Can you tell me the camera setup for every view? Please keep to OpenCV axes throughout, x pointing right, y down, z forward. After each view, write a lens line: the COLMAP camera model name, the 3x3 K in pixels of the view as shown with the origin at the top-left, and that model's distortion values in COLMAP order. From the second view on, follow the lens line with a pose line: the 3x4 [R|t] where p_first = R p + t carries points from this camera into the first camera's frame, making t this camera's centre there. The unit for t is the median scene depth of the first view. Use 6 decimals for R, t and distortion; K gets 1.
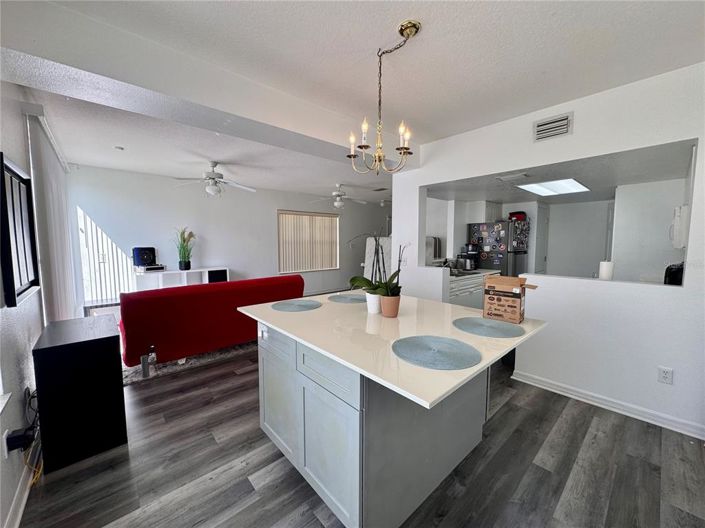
lens RADIAL K [[281.3, 0, 350.1], [0, 281.3, 264.7], [0, 0, 1]] dist [-0.006225, 0.000175]
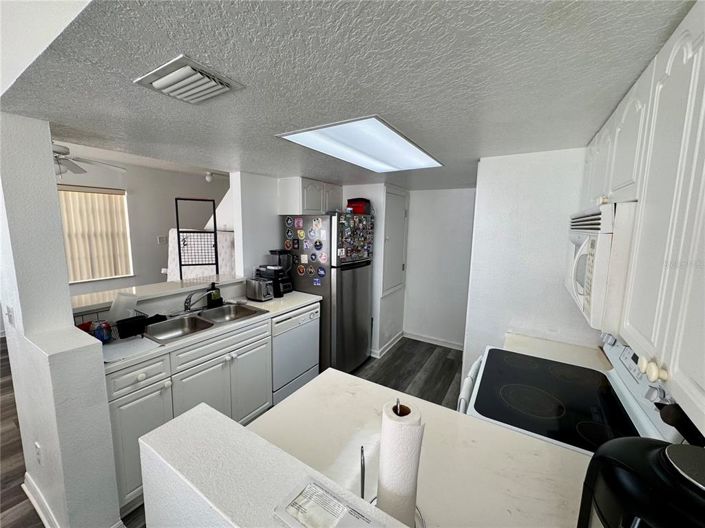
lens RADIAL K [[281.3, 0, 355.8], [0, 281.3, 261.7], [0, 0, 1]] dist [-0.006225, 0.000175]
pose [[0.956940, -0.016728, 0.289802, 0.410689], [0.002006, 0.998695, 0.051023, -0.079438], [-0.290277, -0.048244, 0.955726, 0.393497]]
